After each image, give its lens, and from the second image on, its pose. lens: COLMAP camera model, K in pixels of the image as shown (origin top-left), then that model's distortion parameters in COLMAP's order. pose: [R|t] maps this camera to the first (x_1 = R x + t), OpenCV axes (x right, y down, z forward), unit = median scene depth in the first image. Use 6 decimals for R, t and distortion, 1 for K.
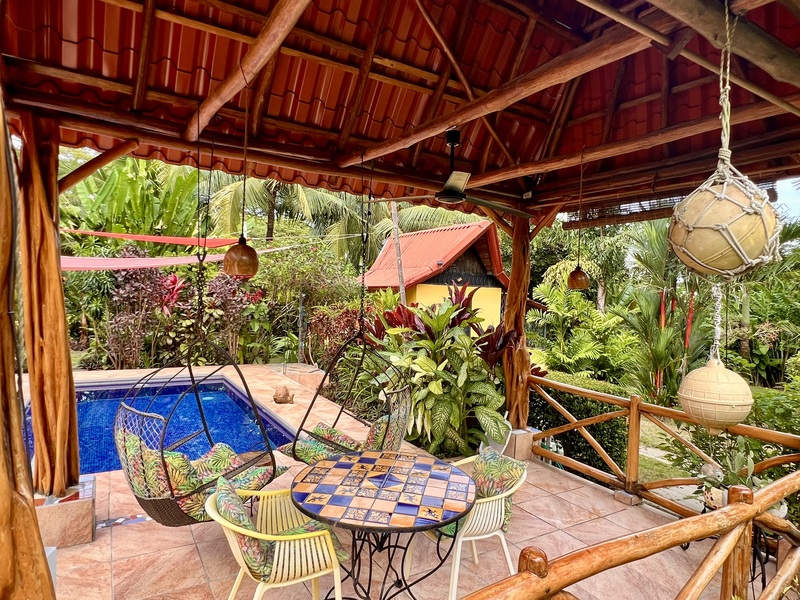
lens RADIAL K [[487.2, 0, 398.8], [0, 487.2, 302.4], [0, 0, 1]] dist [0.005954, -0.003134]
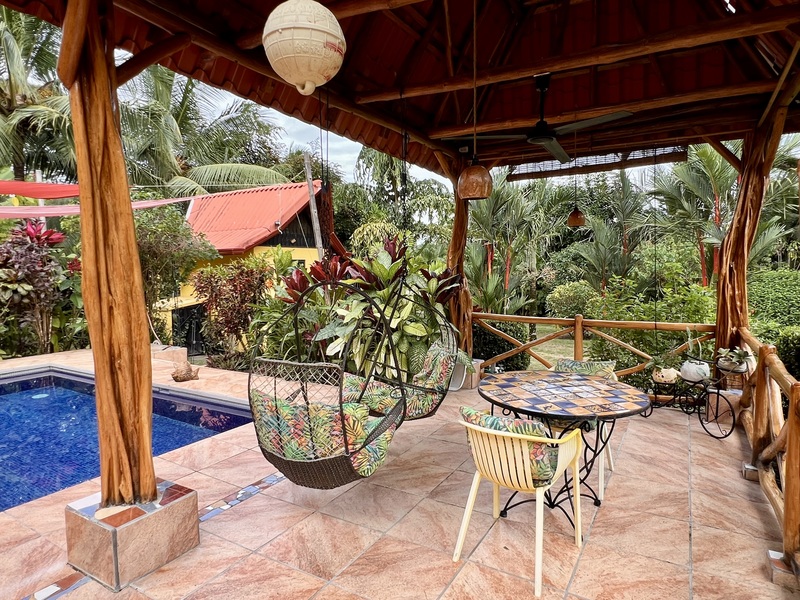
lens RADIAL K [[487.2, 0, 399.1], [0, 487.2, 298.6], [0, 0, 1]] dist [0.005954, -0.003134]
pose [[0.880176, -0.079587, 0.467928, -0.214865], [0.053137, 0.996167, 0.069479, 0.015853], [-0.471664, -0.036290, 0.881031, 0.048017]]
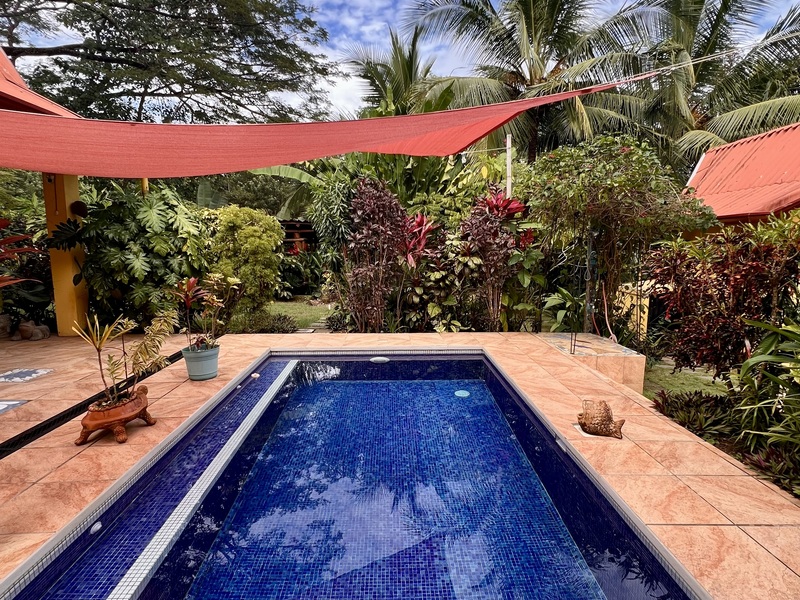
lens RADIAL K [[446.7, 0, 401.3], [0, 446.7, 300.9], [0, 0, 1]] dist [0.001487, -0.000942]
pose [[0.869727, 0.023418, -0.492977, -0.137978], [0.025922, 0.995327, 0.093013, 0.015016], [0.492852, -0.093674, 0.865056, 0.369314]]
